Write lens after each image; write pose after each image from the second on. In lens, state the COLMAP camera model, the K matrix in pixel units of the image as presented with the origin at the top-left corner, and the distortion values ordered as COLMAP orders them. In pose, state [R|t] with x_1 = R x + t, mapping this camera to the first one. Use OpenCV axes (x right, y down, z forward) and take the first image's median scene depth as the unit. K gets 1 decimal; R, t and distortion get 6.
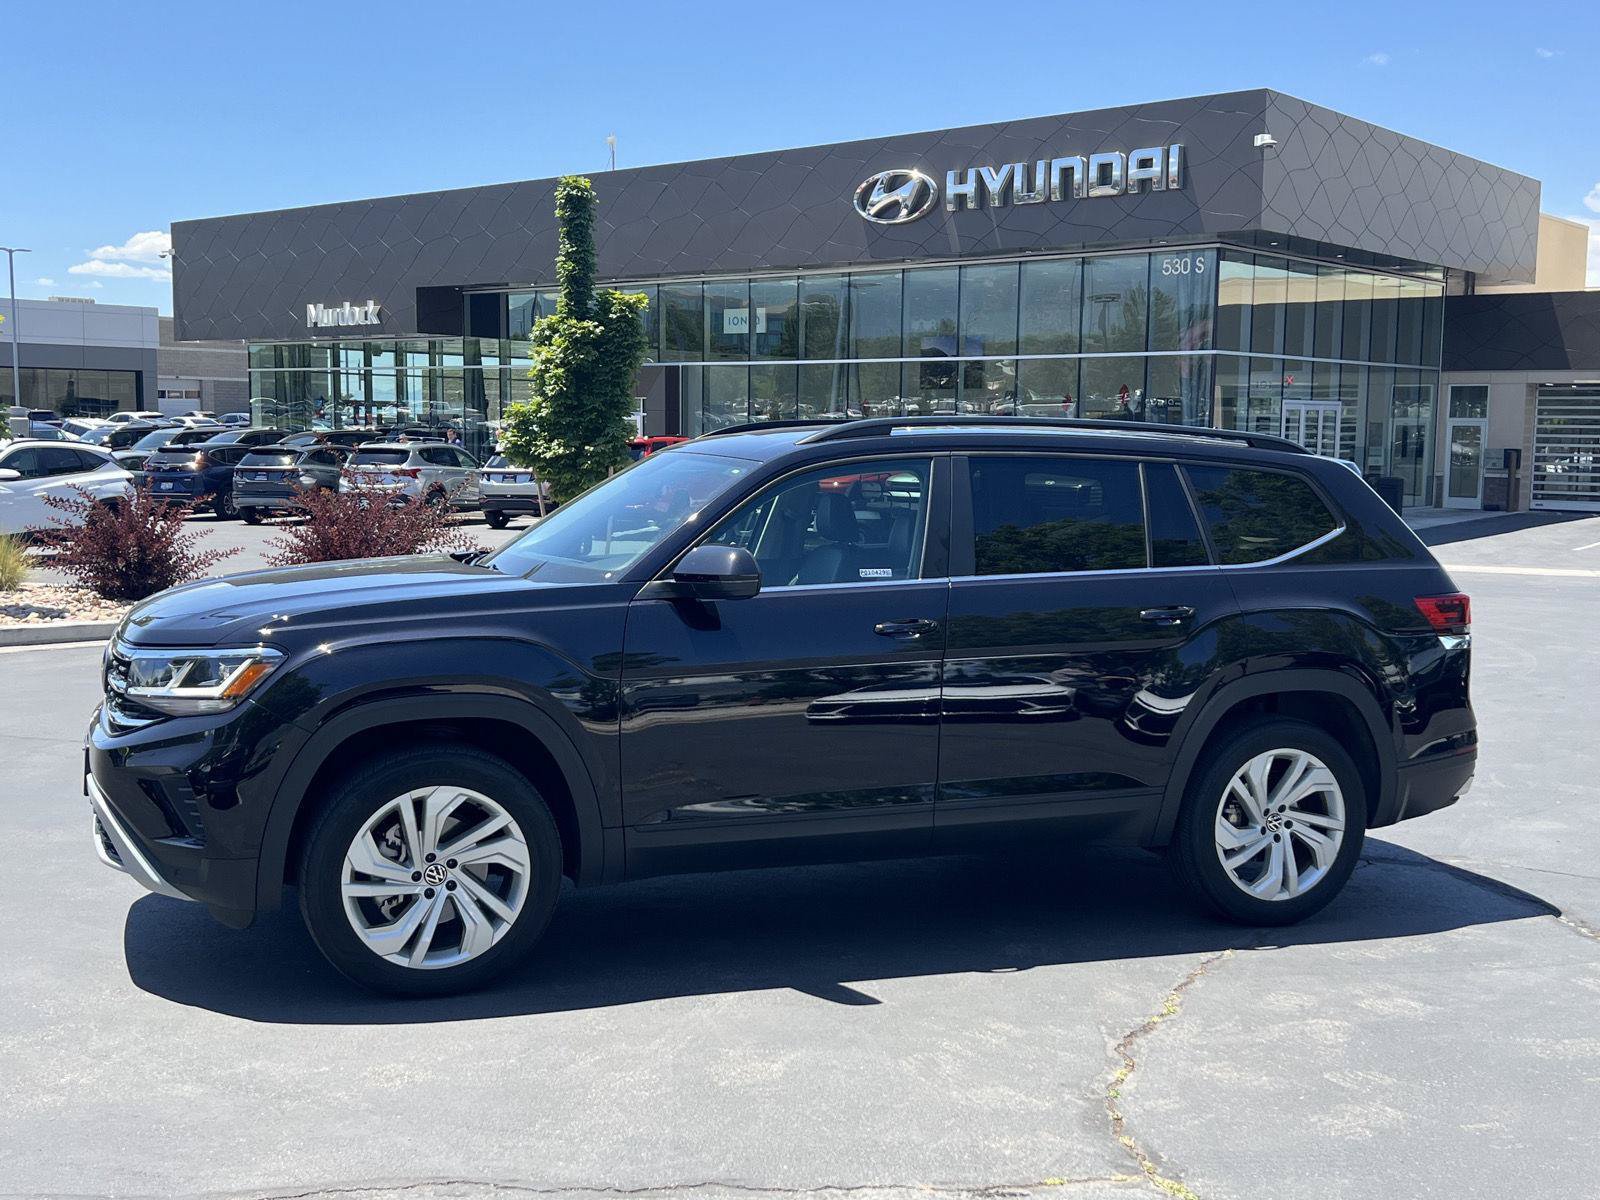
lens RADIAL K [[1909.3, 0, 756.6], [0, 1909.3, 596.3], [0, 0, 1]] dist [0.105623, -0.272893]
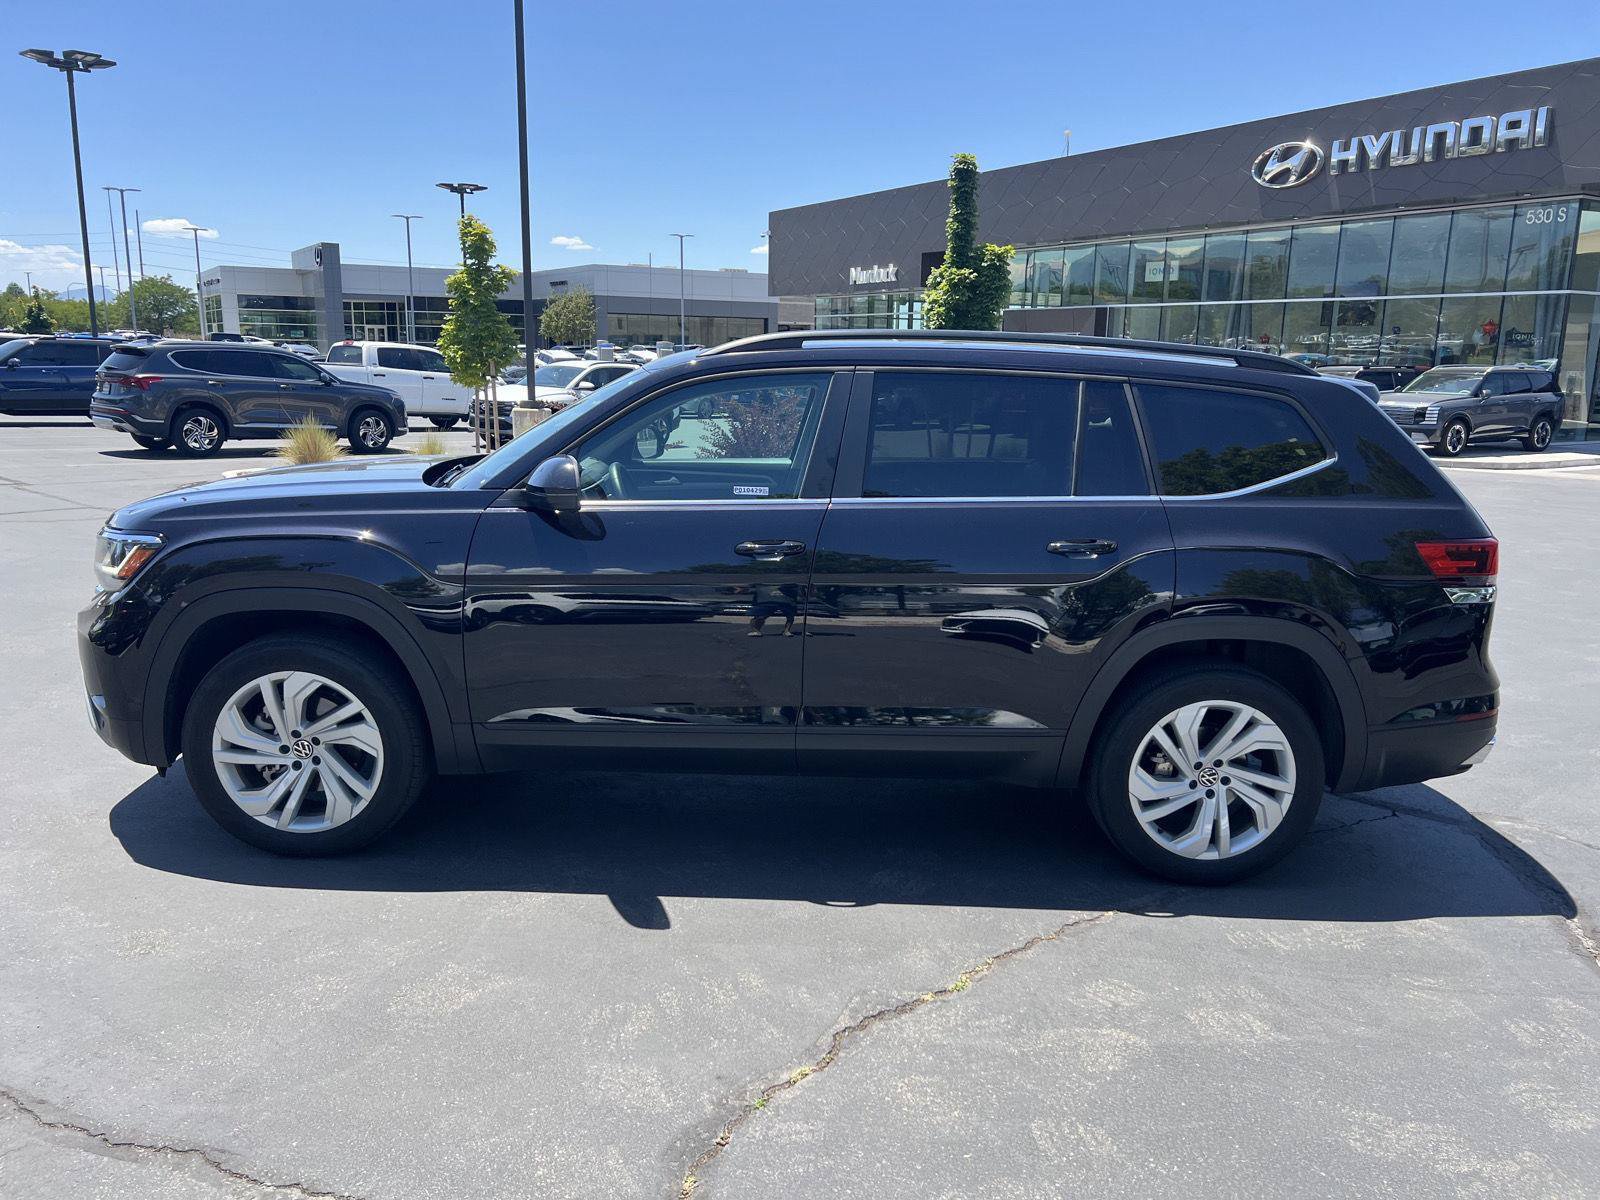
lens RADIAL K [[1260.7, 0, 800.0], [0, 1260.7, 600.0], [0, 0, 1]] dist [0.042391, -0.063664]
pose [[0.931297, 0.075509, -0.356349, 0.295203], [-0.039682, 0.993487, 0.106811, -0.024070], [0.362093, -0.085332, 0.928228, 0.368864]]
